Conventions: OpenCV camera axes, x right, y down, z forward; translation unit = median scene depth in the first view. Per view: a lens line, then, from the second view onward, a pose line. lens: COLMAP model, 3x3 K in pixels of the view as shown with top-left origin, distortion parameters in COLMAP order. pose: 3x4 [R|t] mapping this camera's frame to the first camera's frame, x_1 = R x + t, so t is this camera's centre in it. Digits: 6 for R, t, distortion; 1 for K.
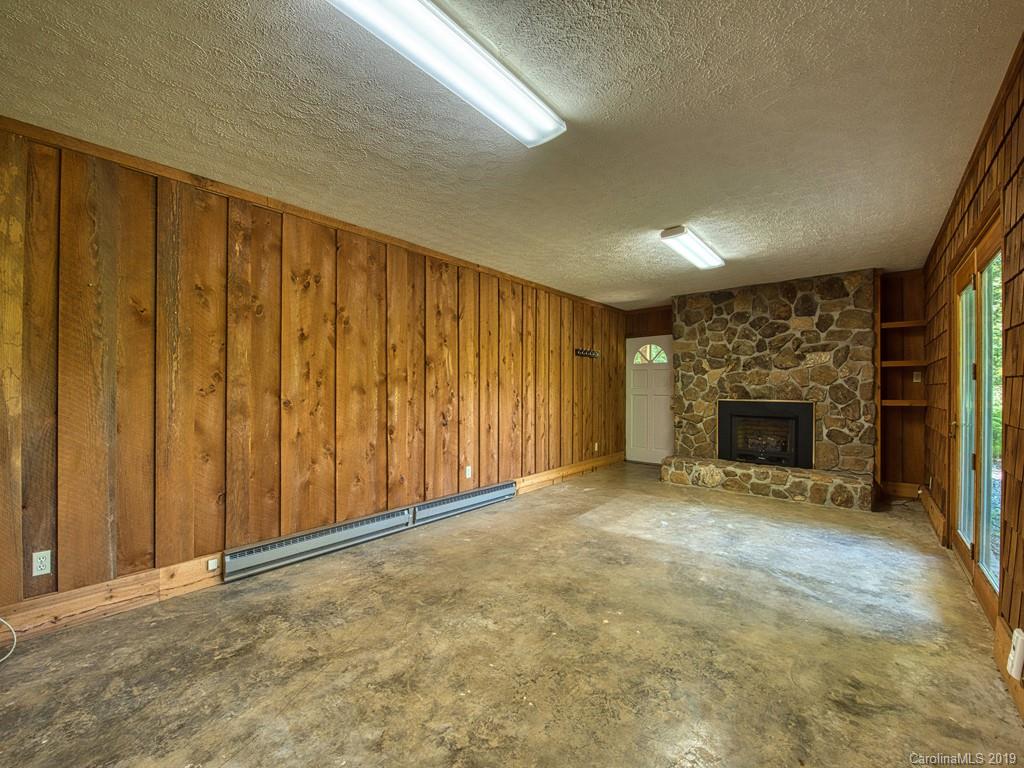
lens RADIAL K [[419.6, 0, 511.2], [0, 419.6, 388.8], [0, 0, 1]] dist [-0.015669, -0.000290]
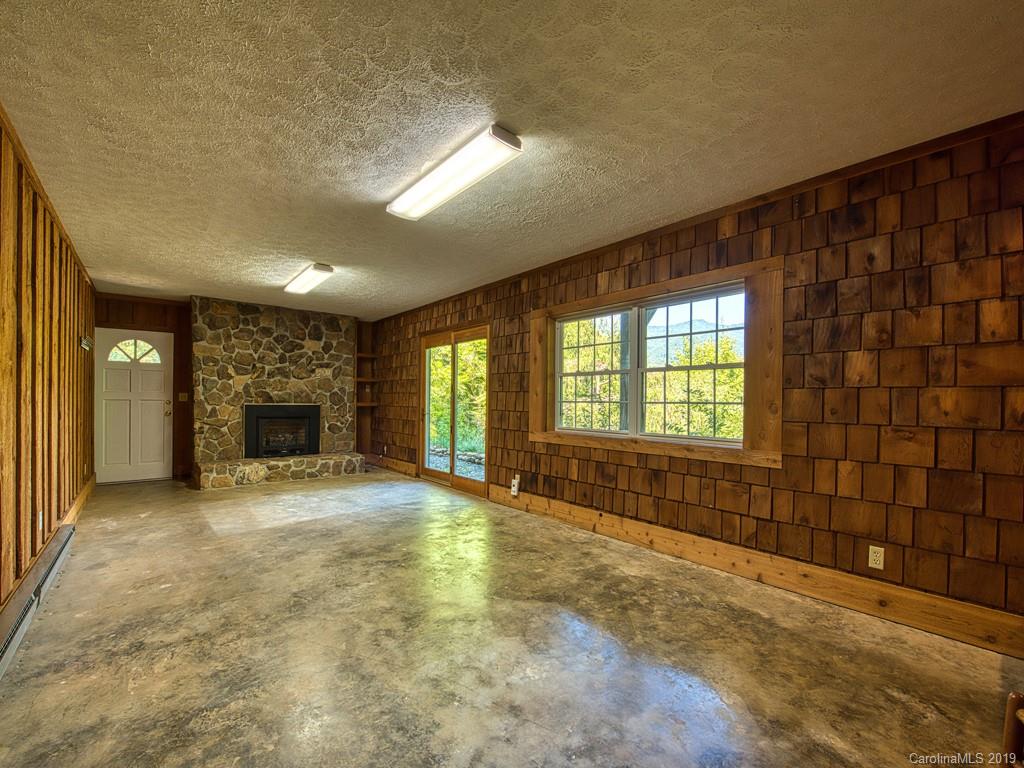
lens RADIAL K [[421.6, 0, 511.3], [0, 421.6, 401.3], [0, 0, 1]] dist [-0.015511, -0.000411]
pose [[0.146030, -0.005223, 0.989266, -0.573702], [-0.010893, 0.999917, 0.006887, 0.005554], [-0.989220, -0.011782, 0.145961, 0.192941]]
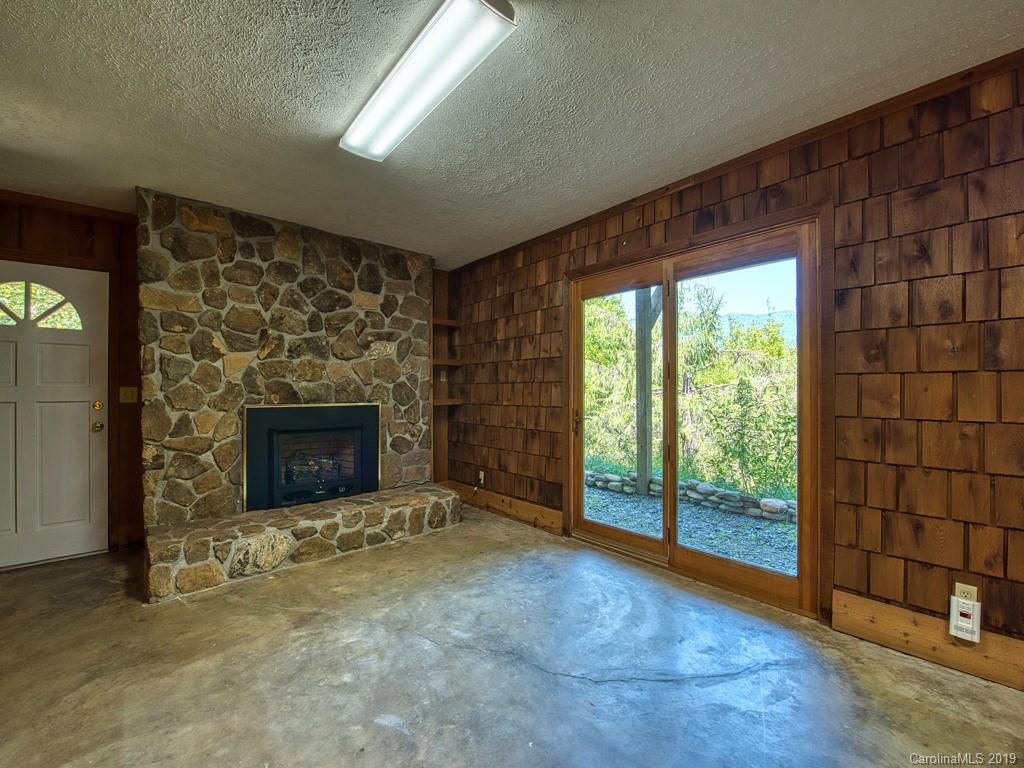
lens RADIAL K [[409.4, 0, 512.6], [0, 409.4, 388.1], [0, 0, 1]] dist [-0.018815, -0.000453]
pose [[0.128990, 0.003892, 0.991638, -0.000147], [0.002601, 0.999988, -0.004263, 0.005567], [-0.991642, 0.003129, 0.128978, 0.691924]]
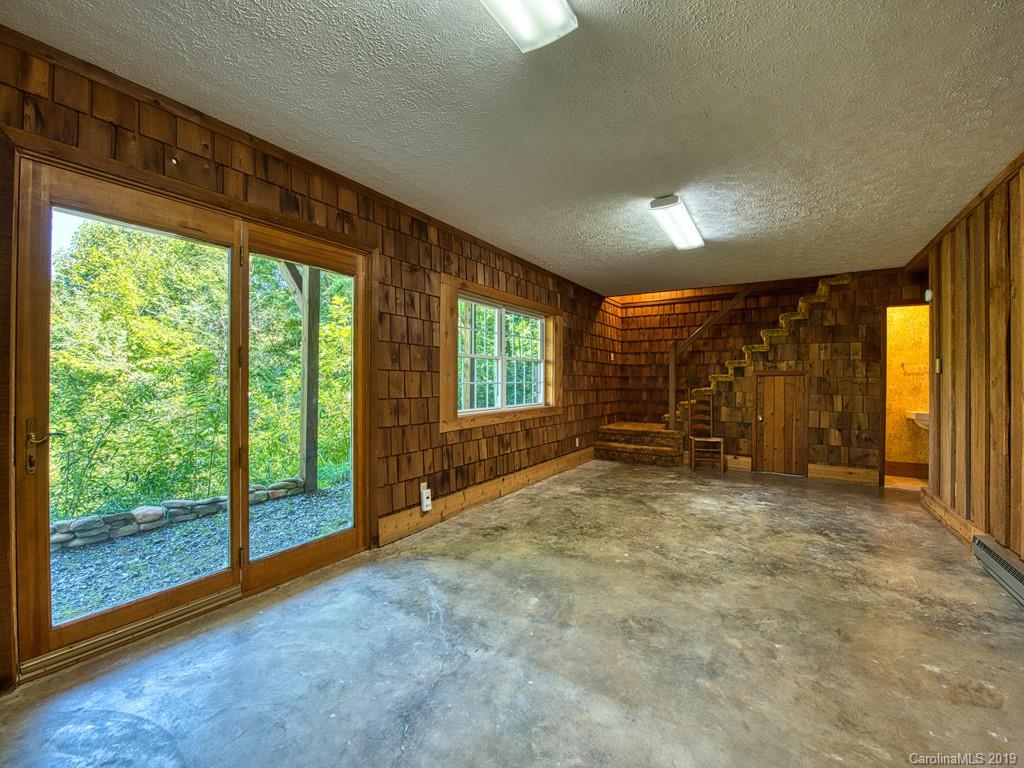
lens RADIAL K [[415.0, 0, 508.0], [0, 415.0, 378.4], [0, 0, 1]] dist [-0.014727, -0.000162]
pose [[-0.992528, -0.008519, -0.121715, 0.362107], [-0.008126, 0.999960, -0.003724, 0.003536], [0.121742, -0.002707, -0.992558, 1.071532]]
